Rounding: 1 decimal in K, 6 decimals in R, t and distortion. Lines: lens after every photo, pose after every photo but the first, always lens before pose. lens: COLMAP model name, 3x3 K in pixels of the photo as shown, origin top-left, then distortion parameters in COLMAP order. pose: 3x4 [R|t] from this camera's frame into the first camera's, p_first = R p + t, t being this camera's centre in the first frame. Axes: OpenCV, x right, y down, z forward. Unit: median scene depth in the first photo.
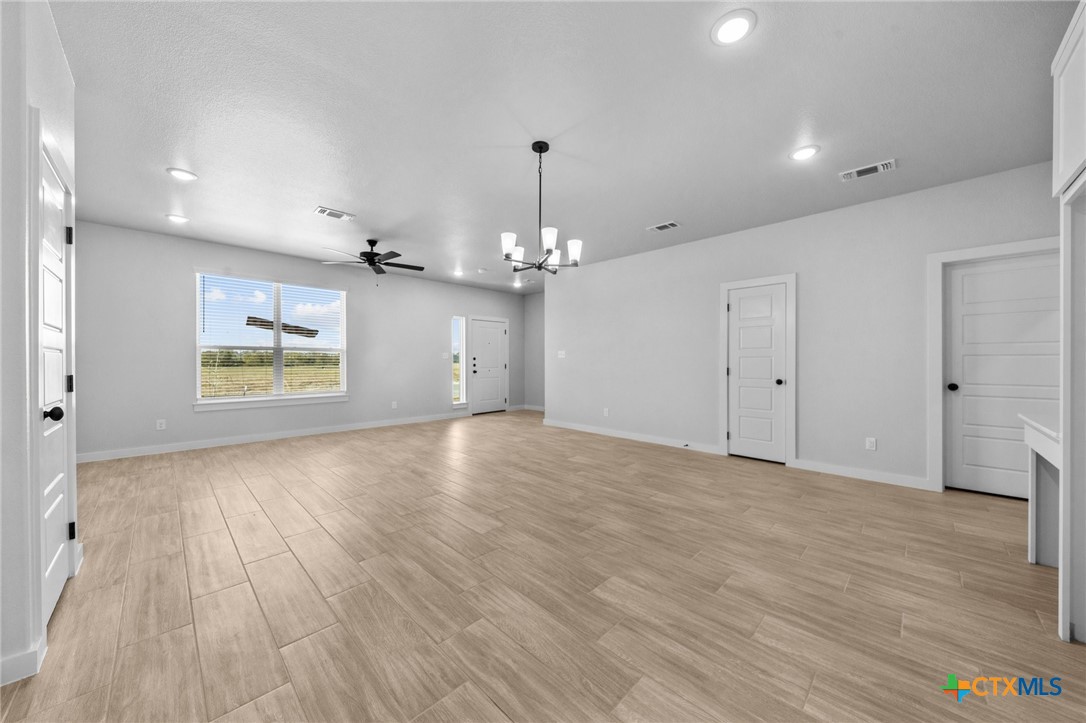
lens RADIAL K [[386.0, 0, 543.0], [0, 386.0, 361.5], [0, 0, 1]] dist [0.000641, -0.000044]
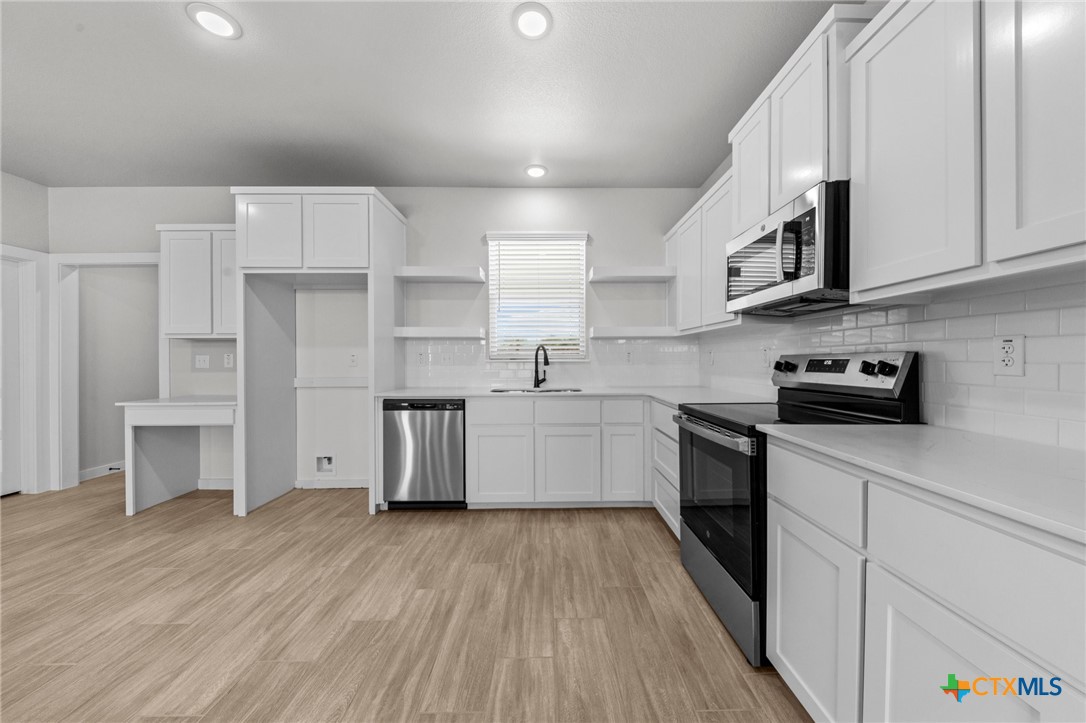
lens RADIAL K [[386.0, 0, 543.0], [0, 386.0, 361.5], [0, 0, 1]] dist [0.000641, -0.000044]
pose [[-0.712774, 0.000940, 0.701393, -1.083724], [0.001928, 0.999998, 0.000619, -0.016154], [-0.701391, 0.001793, -0.712774, 1.487653]]
